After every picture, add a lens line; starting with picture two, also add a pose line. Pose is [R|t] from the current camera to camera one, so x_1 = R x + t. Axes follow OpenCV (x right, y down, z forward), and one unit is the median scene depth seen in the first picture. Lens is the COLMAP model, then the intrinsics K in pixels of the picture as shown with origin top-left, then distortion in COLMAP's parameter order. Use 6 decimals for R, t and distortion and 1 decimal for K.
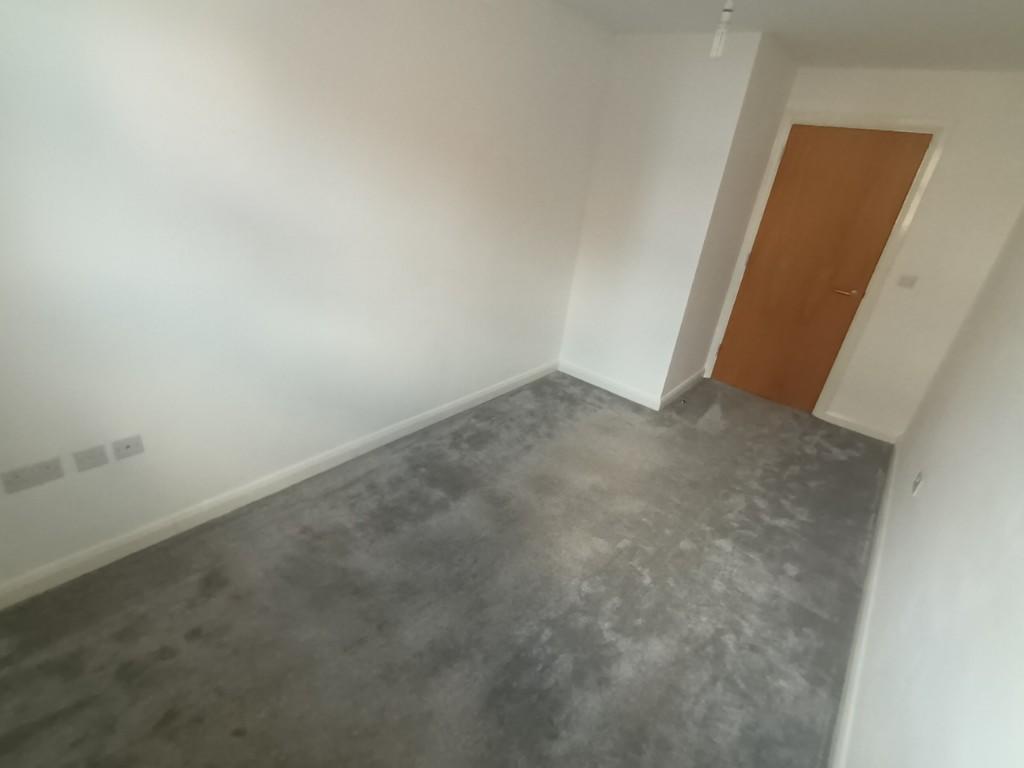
lens RADIAL K [[506.8, 0, 512.0], [0, 506.8, 384.0], [0, 0, 1]] dist [0.001195, 0.000249]
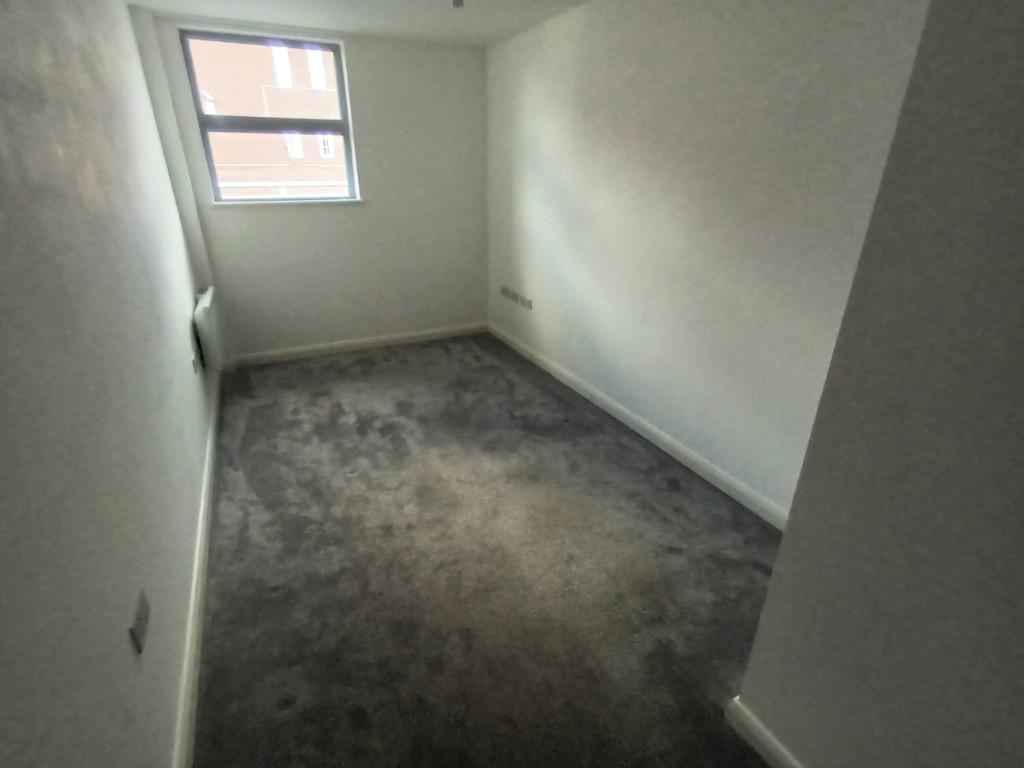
lens RADIAL K [[506.8, 0, 512.0], [0, 506.8, 384.0], [0, 0, 1]] dist [0.001195, 0.000249]
pose [[-0.414335, 0.256348, -0.873277, 0.888218], [-0.426801, 0.792739, 0.435207, -0.364511], [0.803845, 0.553037, -0.219050, 1.108278]]
